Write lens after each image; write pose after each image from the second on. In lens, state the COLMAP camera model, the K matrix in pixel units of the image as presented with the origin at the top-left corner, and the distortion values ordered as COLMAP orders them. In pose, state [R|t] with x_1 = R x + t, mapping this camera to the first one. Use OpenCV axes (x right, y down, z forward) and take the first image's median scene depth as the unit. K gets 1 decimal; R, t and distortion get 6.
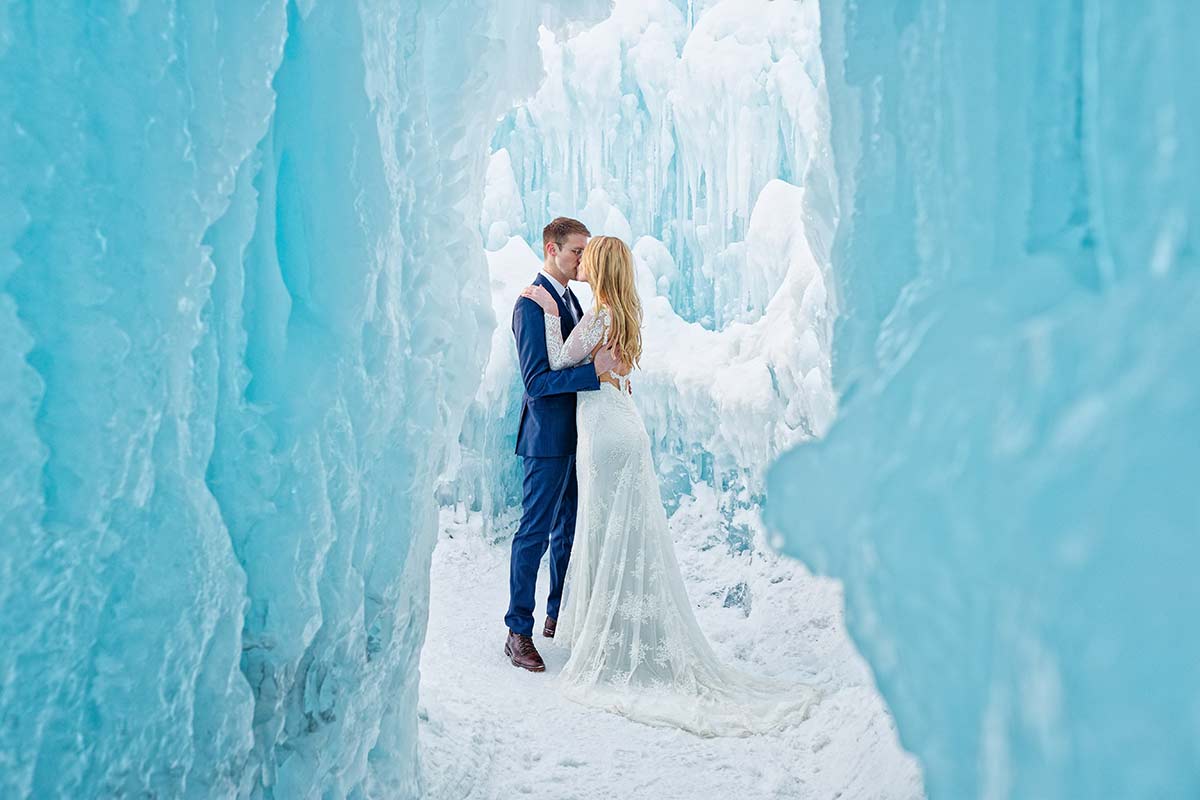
lens RADIAL K [[1128.9, 0, 600.0], [0, 1128.9, 400.0], [0, 0, 1]] dist [0.004509, -0.007637]
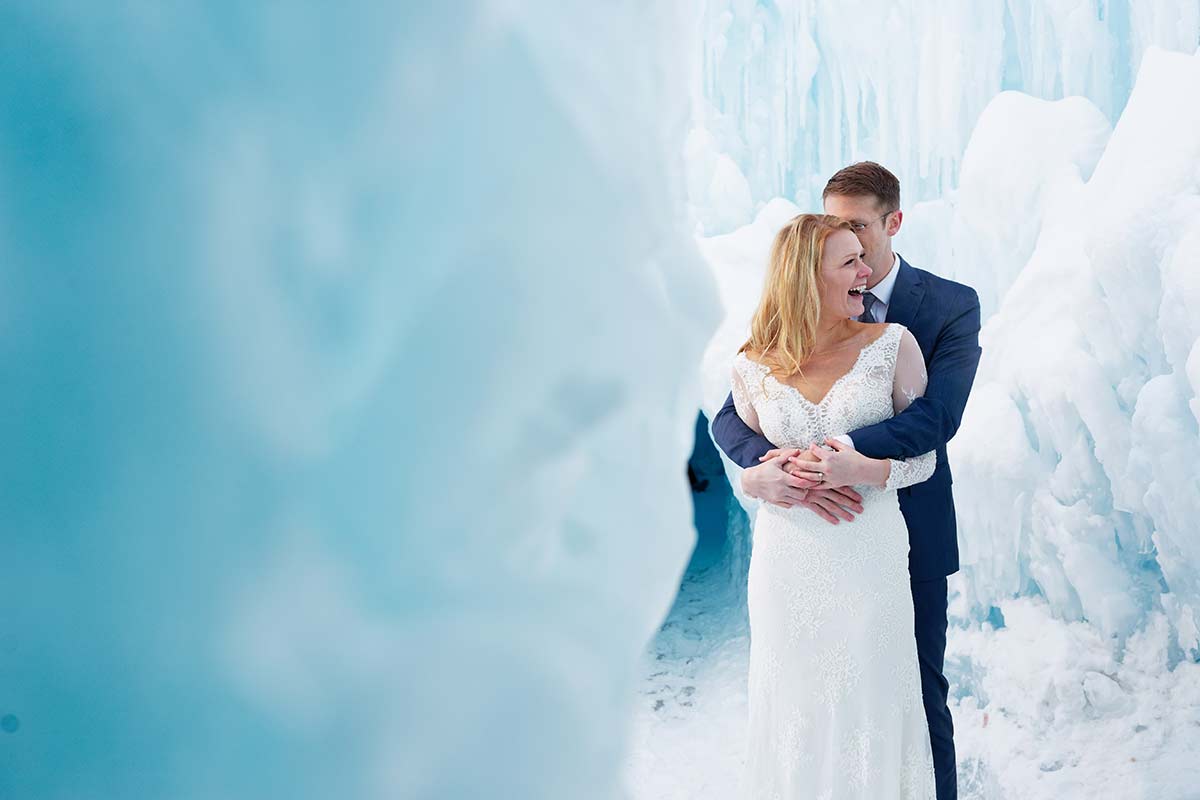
lens RADIAL K [[1111.2, 0, 600.0], [0, 1111.2, 400.0], [0, 0, 1]] dist [-0.000883, -0.017735]
pose [[0.999587, -0.024991, -0.014222, -0.054173], [0.024749, 0.999550, -0.016950, -0.021582], [0.014639, 0.016591, 0.999755, 0.363521]]
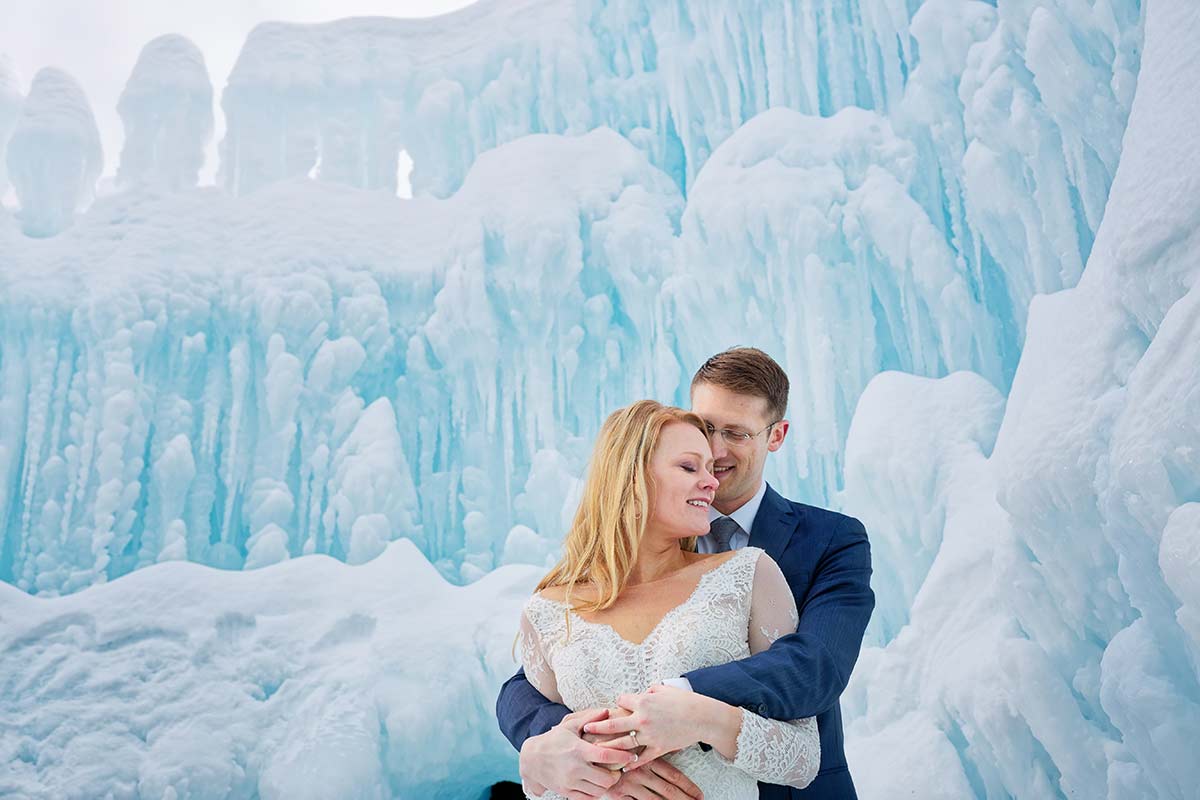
lens RADIAL K [[1128.9, 0, 600.0], [0, 1128.9, 400.0], [0, 0, 1]] dist [0.004509, -0.007637]
pose [[0.997811, -0.023737, 0.061731, -0.010464], [0.047912, 0.902854, -0.427269, 0.033040], [-0.045592, 0.429291, 0.902015, 0.482813]]
